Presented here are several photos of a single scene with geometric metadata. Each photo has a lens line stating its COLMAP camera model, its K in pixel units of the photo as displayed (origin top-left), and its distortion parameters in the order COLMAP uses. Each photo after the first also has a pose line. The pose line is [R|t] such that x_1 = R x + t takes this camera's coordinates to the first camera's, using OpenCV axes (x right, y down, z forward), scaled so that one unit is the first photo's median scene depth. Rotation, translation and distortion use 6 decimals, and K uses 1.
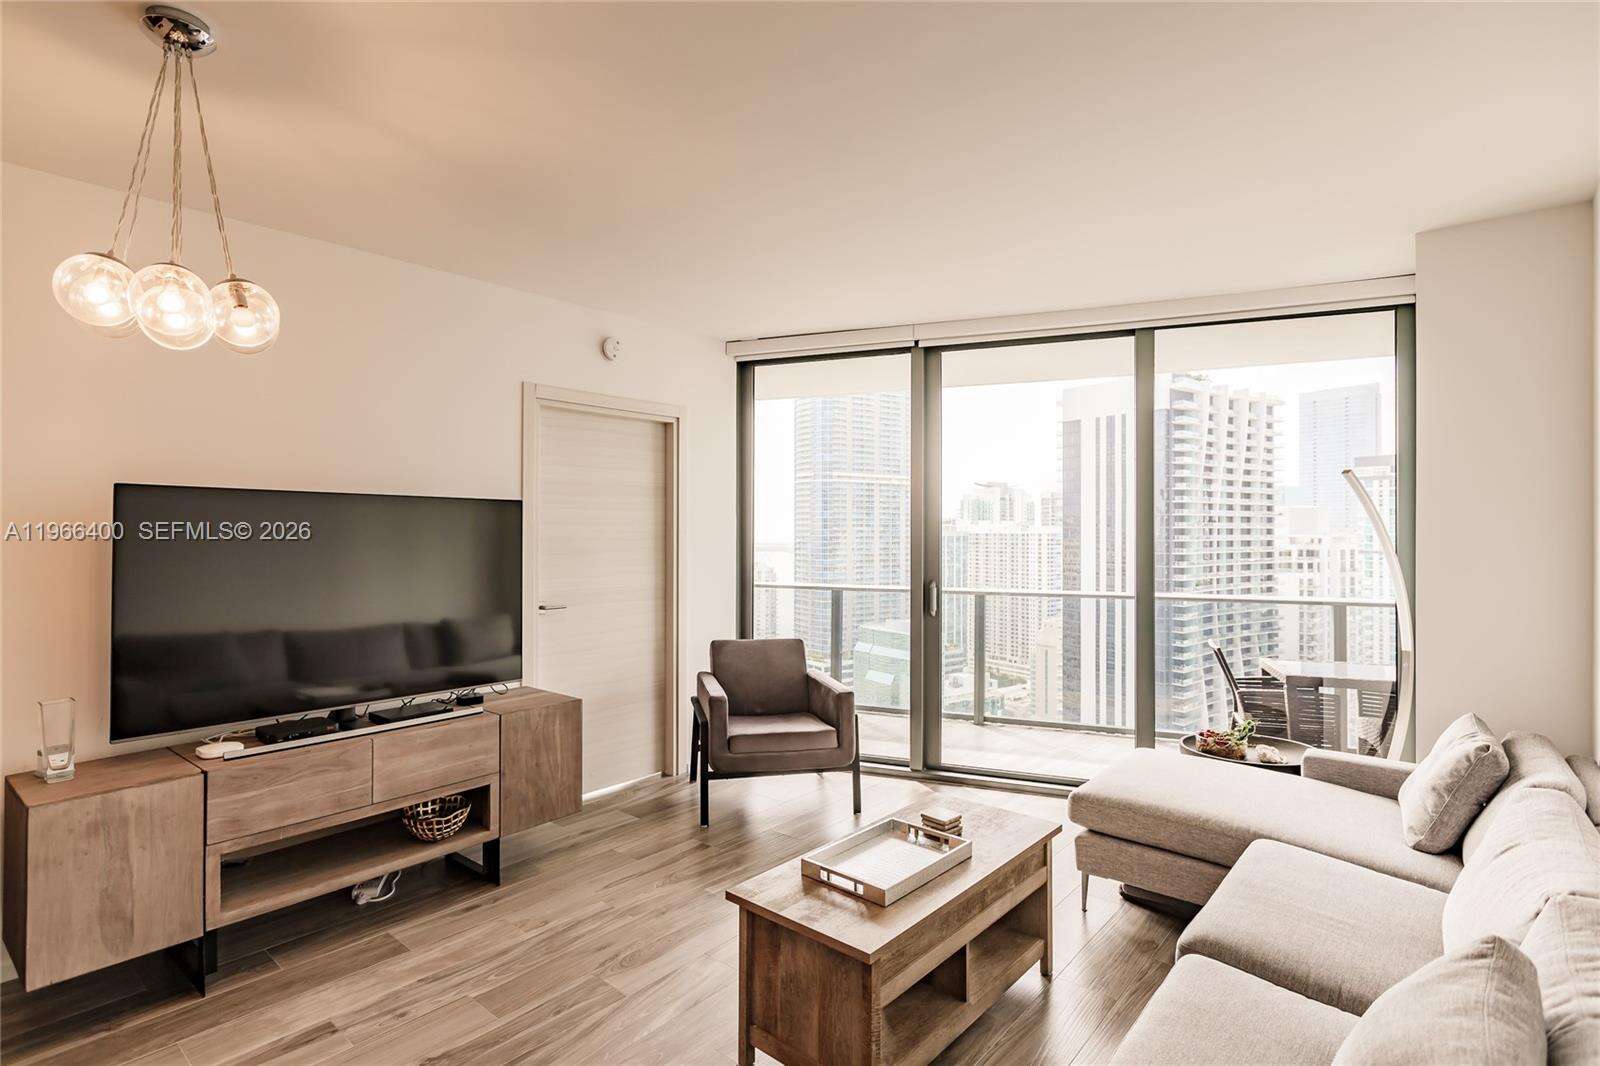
lens RADIAL K [[785.2, 0, 794.1], [0, 785.2, 528.0], [0, 0, 1]] dist [0.000241, -0.000027]
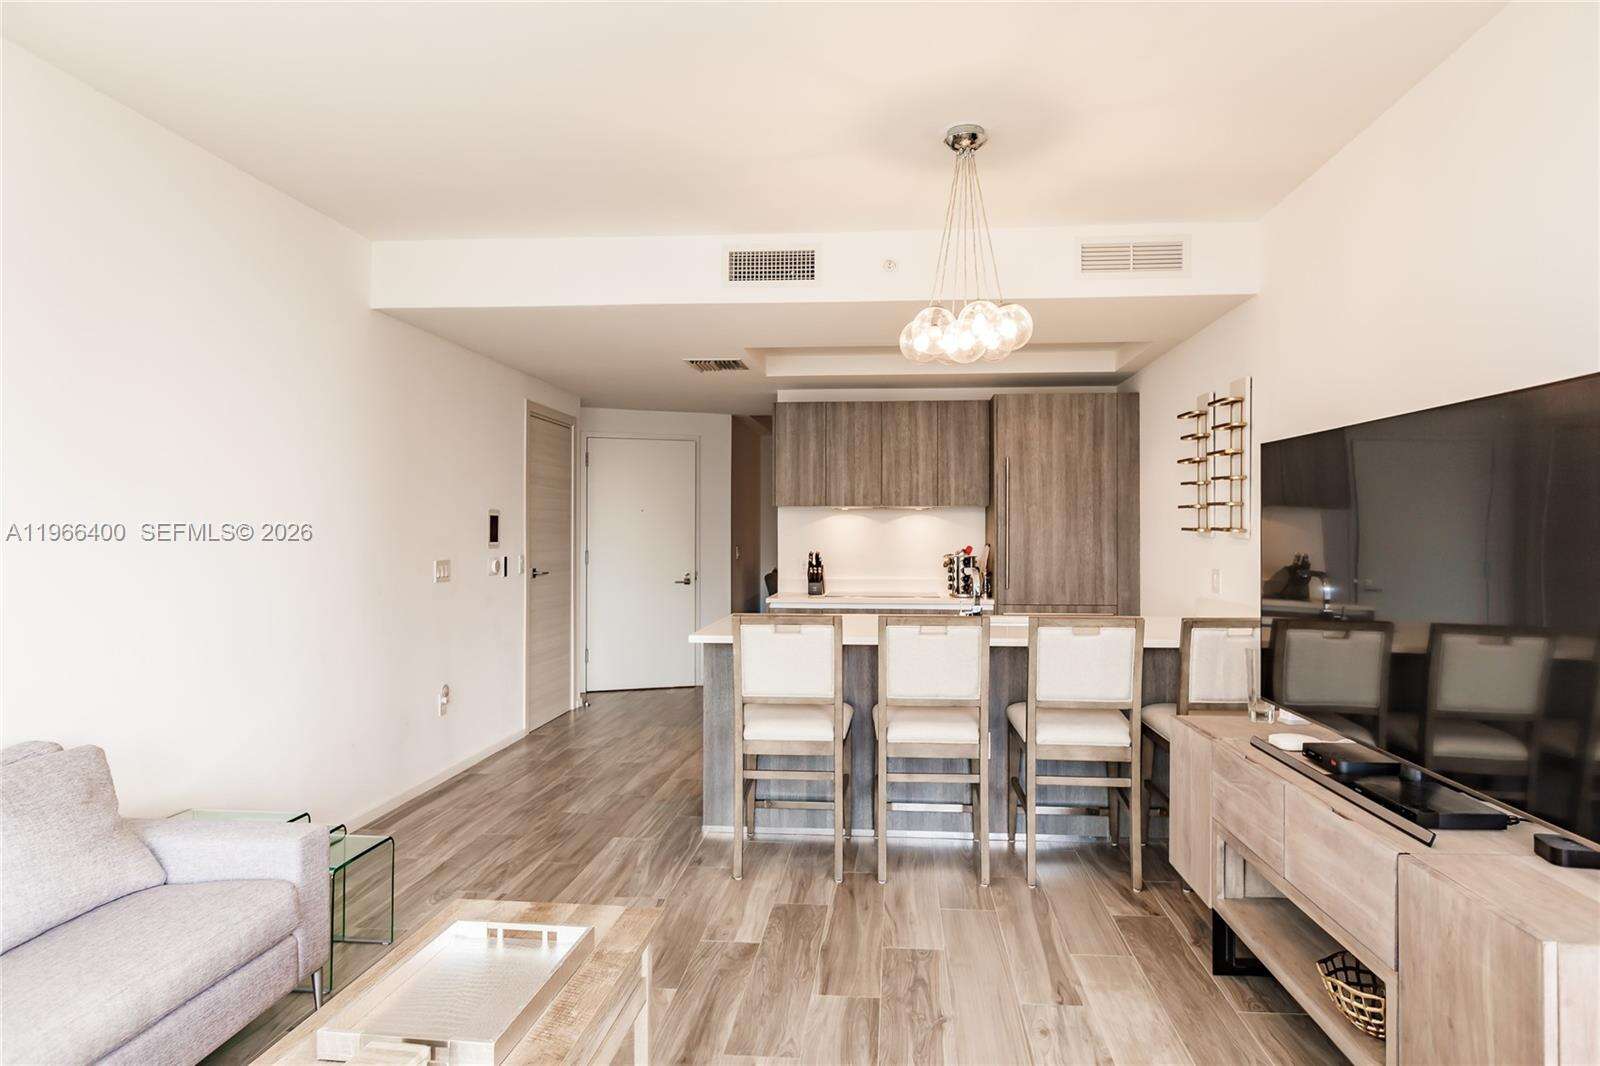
lens RADIAL K [[952.4, 0, 806.0], [0, 952.4, 526.7], [0, 0, 1]] dist [0.002069, -0.000401]
pose [[-0.812288, -0.004622, -0.583238, 0.056066], [0.000166, 0.999967, -0.008157, 0.010695], [0.583256, -0.006723, -0.812261, 0.282702]]
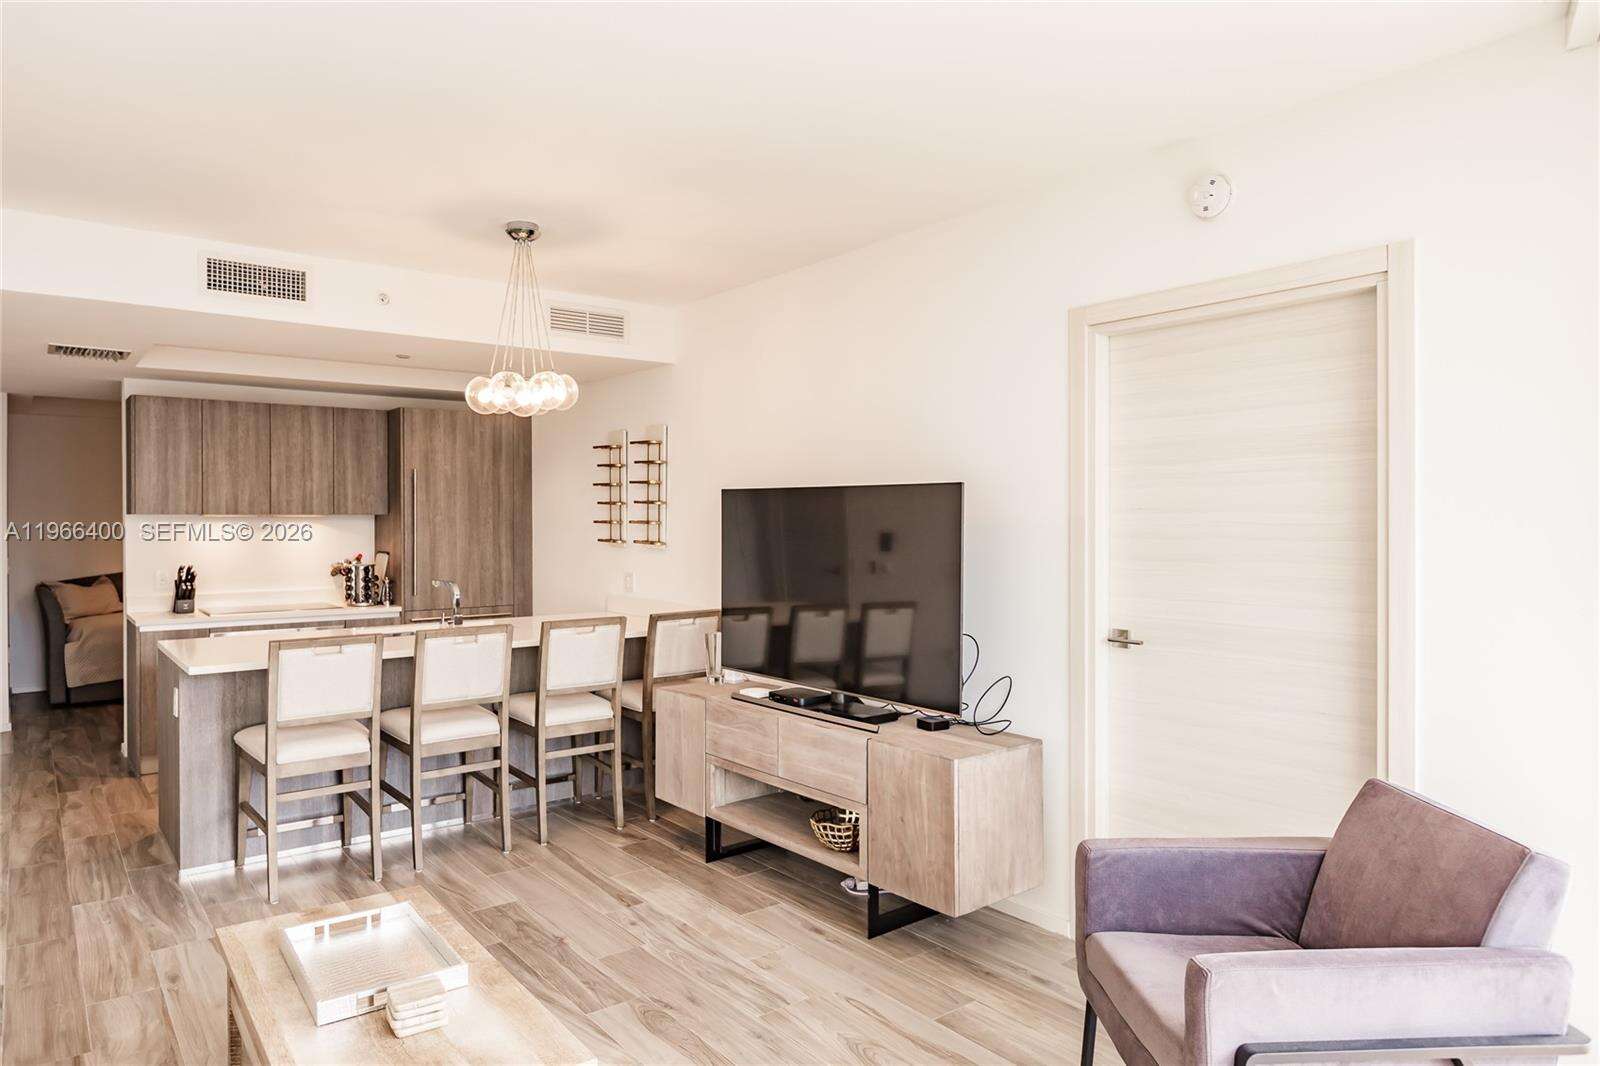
lens RADIAL K [[1007.7, 0, 799.8], [0, 1007.7, 518.6], [0, 0, 1]] dist [-0.002589, -0.000987]
pose [[-0.195197, 0.000917, -0.980764, 0.159419], [0.004008, 0.999992, 0.000138, -0.000099], [0.980756, -0.003904, -0.195199, 0.256718]]
